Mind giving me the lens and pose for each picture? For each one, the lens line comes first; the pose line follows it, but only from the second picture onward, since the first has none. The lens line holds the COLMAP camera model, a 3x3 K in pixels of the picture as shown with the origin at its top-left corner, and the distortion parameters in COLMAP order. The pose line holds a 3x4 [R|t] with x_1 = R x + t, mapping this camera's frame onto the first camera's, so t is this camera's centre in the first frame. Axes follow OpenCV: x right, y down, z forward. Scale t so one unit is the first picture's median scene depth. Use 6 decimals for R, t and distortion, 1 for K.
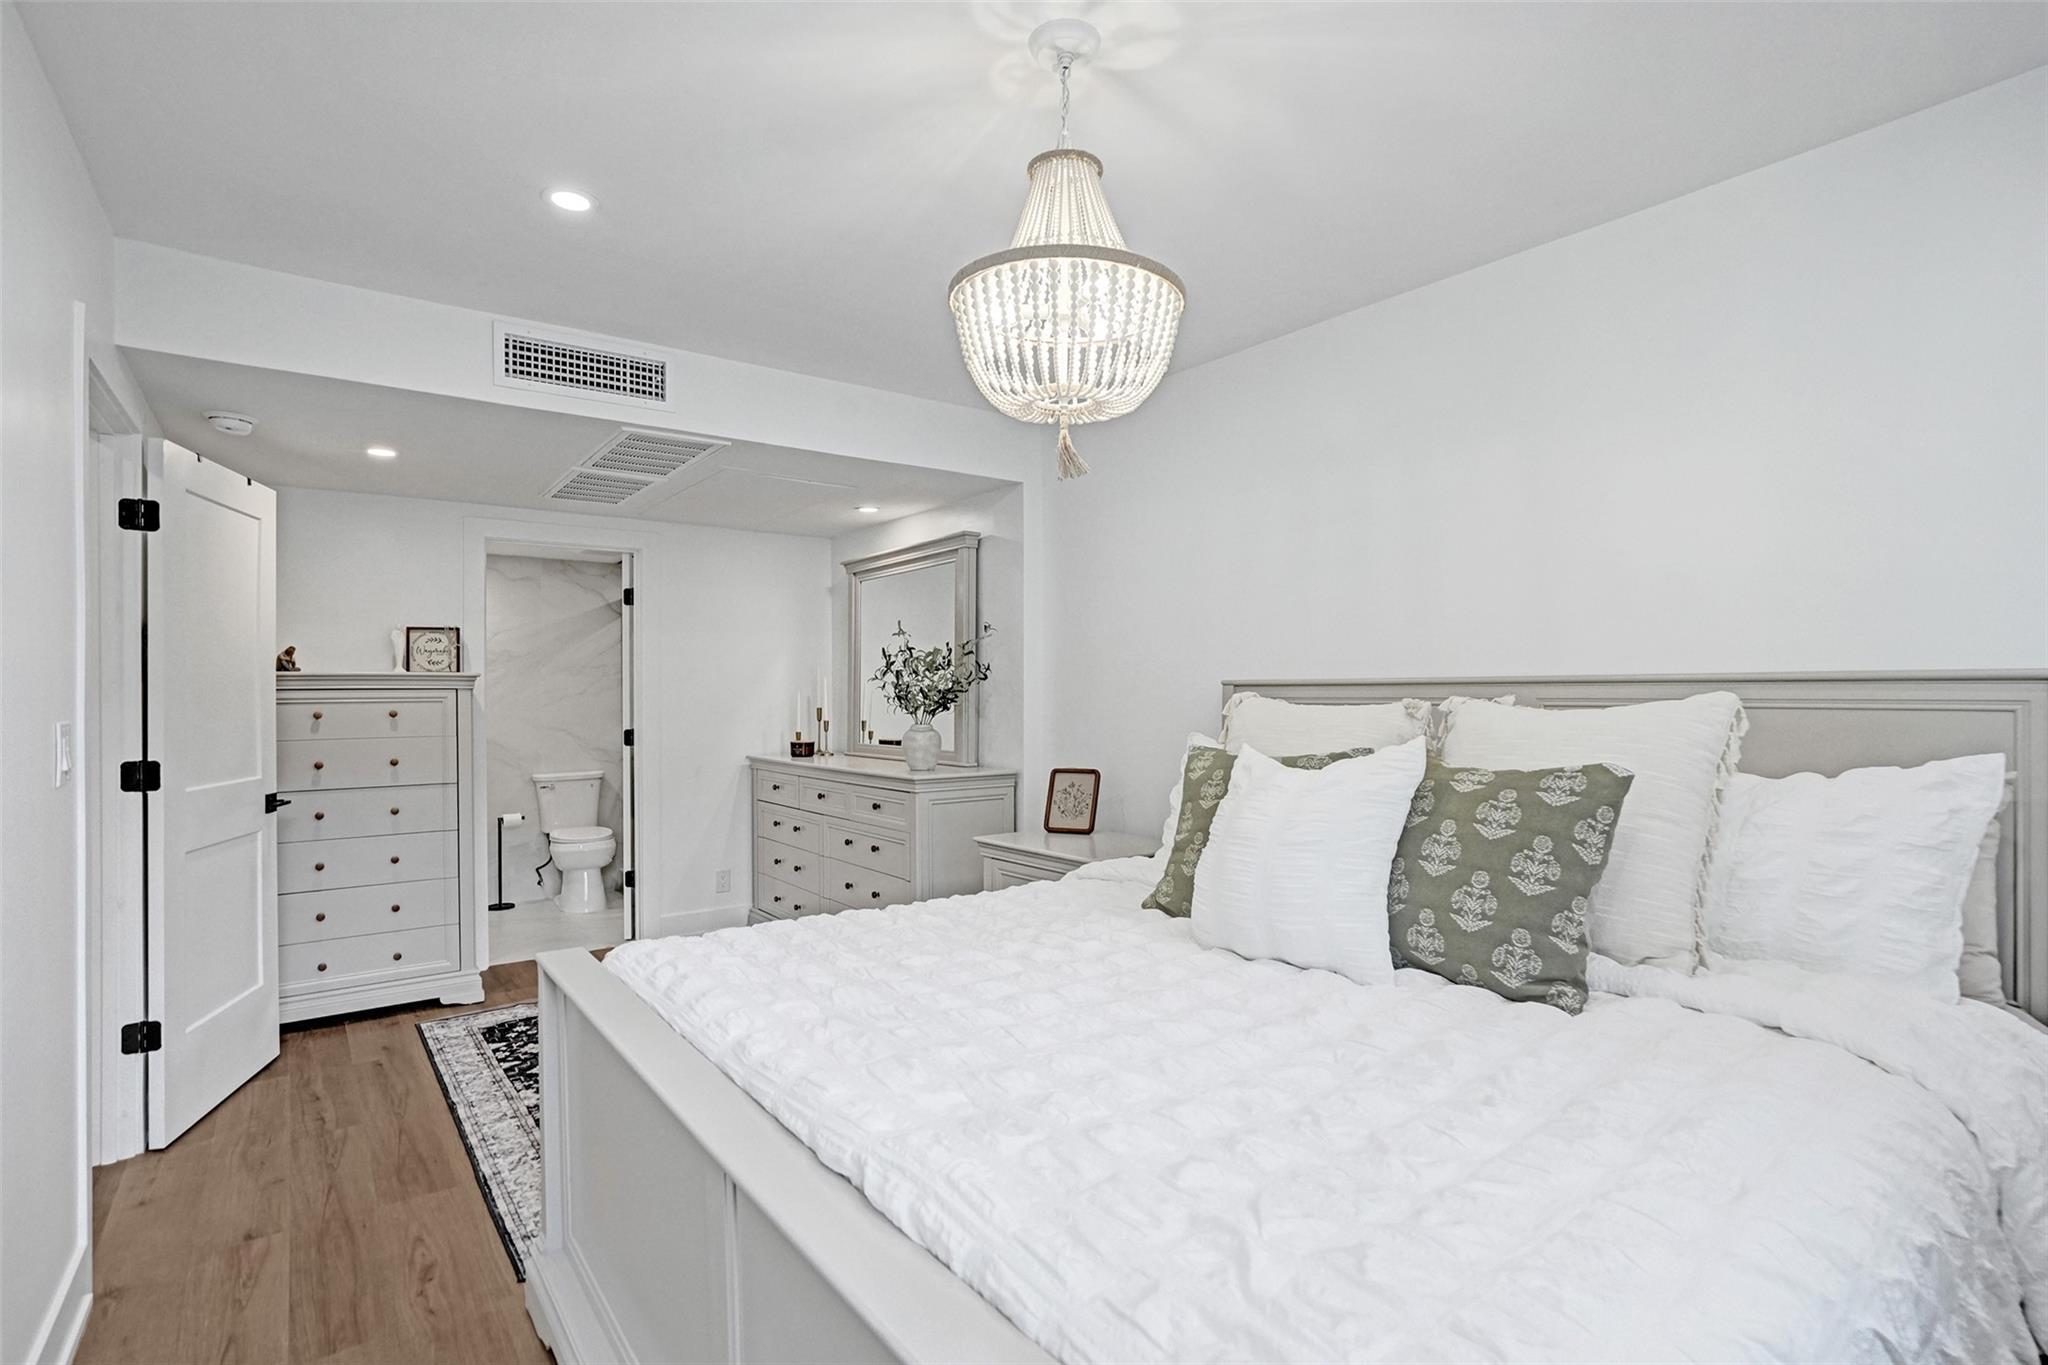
lens RADIAL K [[972.8, 0, 1022.3], [0, 972.8, 687.9], [0, 0, 1]] dist [-0.069686, 0.031338]
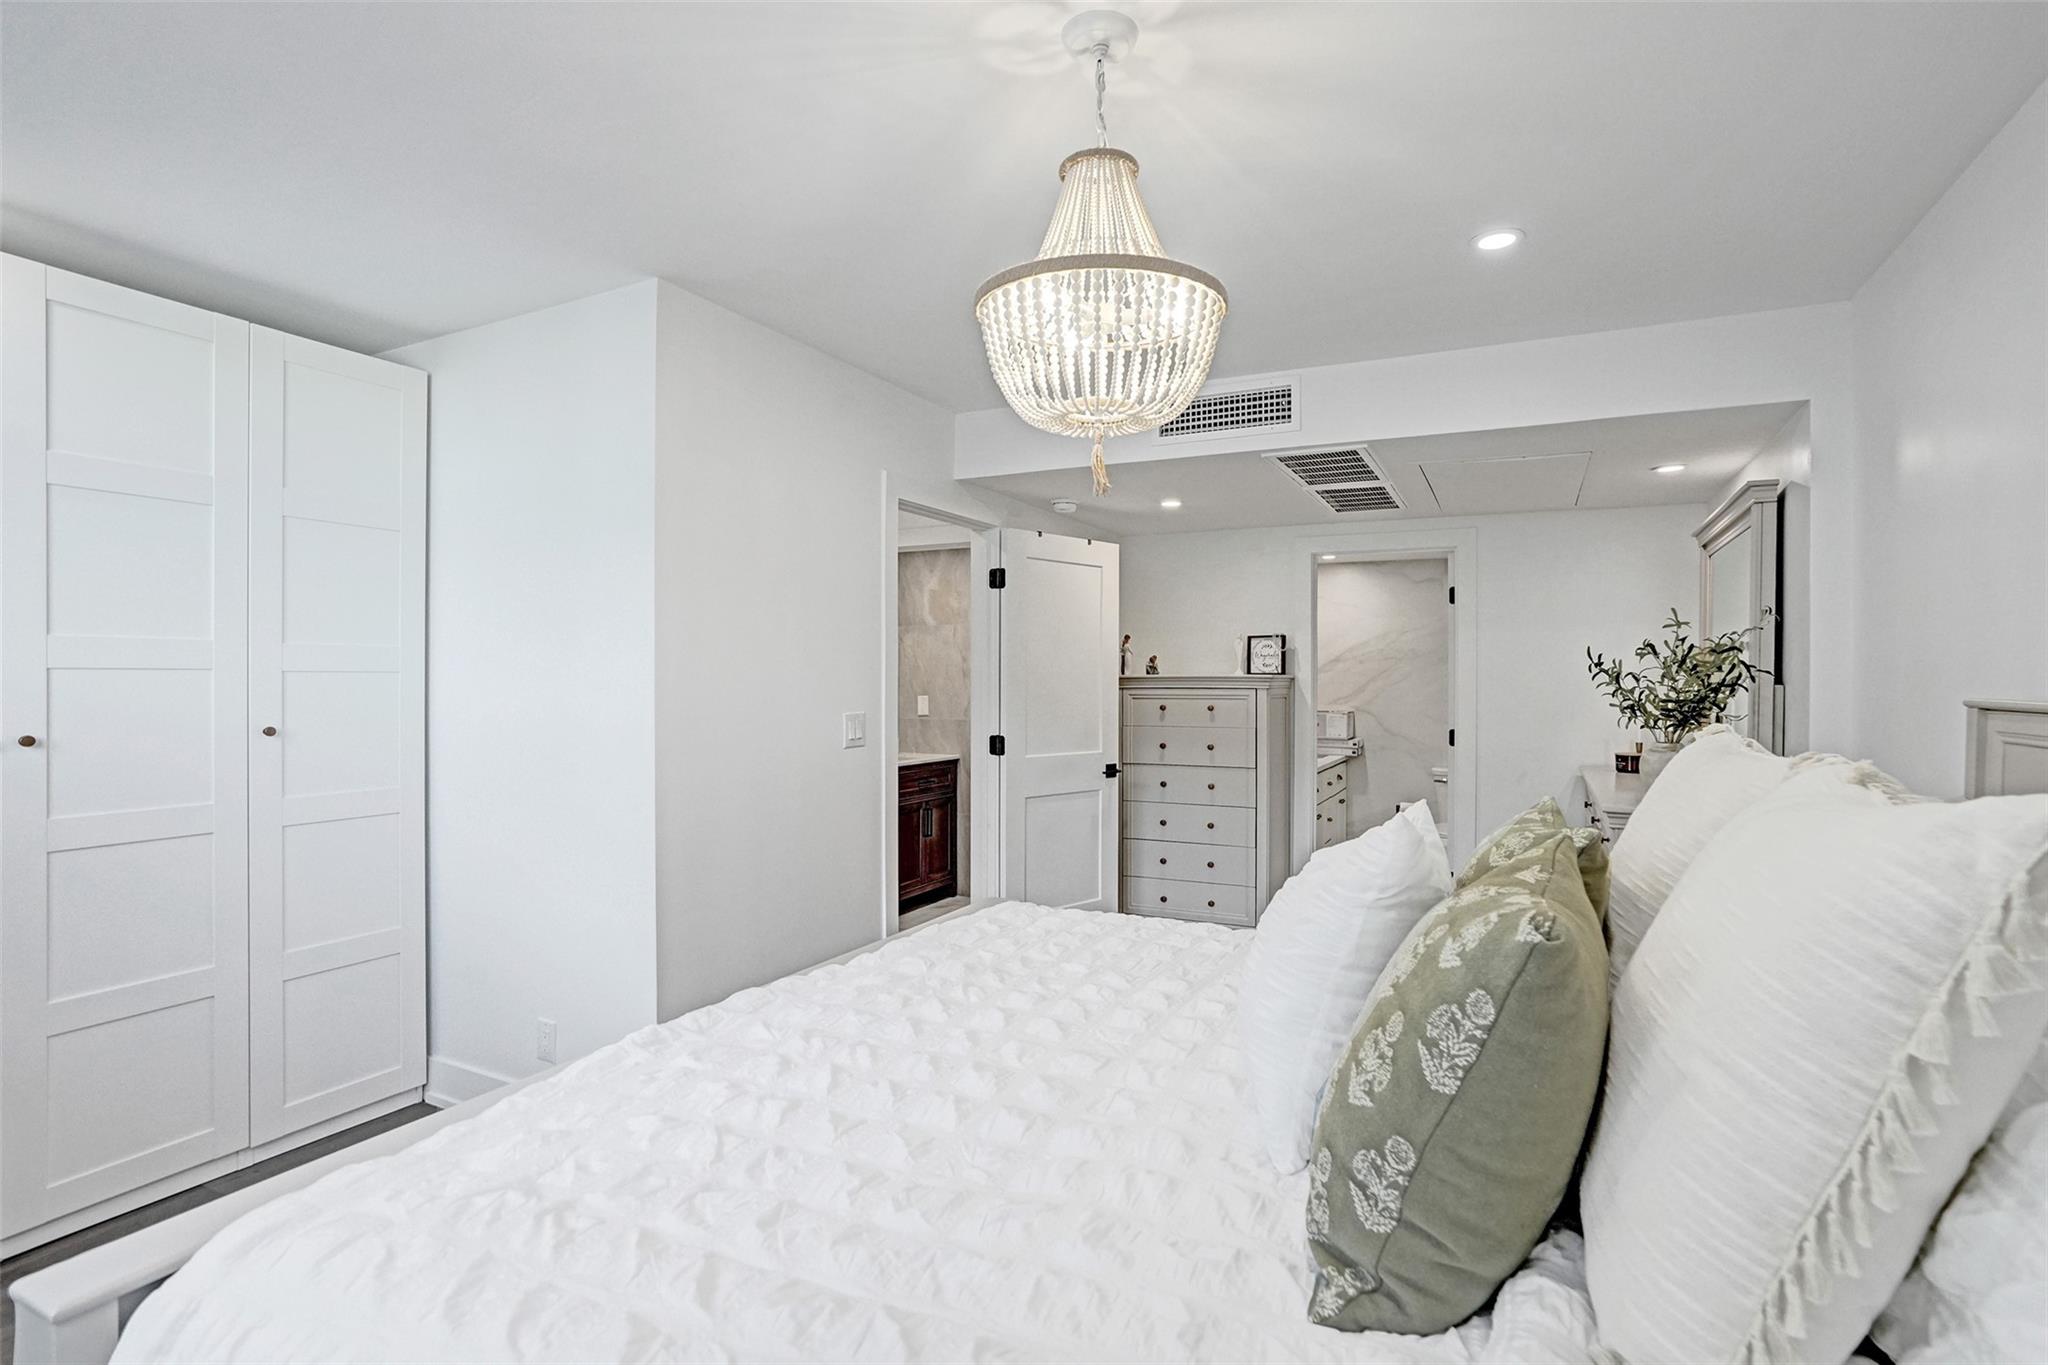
lens RADIAL K [[972.8, 0, 1022.3], [0, 972.8, 687.9], [0, 0, 1]] dist [-0.069686, 0.031338]
pose [[0.442226, 0.011948, -0.896824, 0.414609], [-0.001162, 0.999918, 0.012749, -0.016858], [0.896903, -0.004596, 0.442204, 0.241871]]
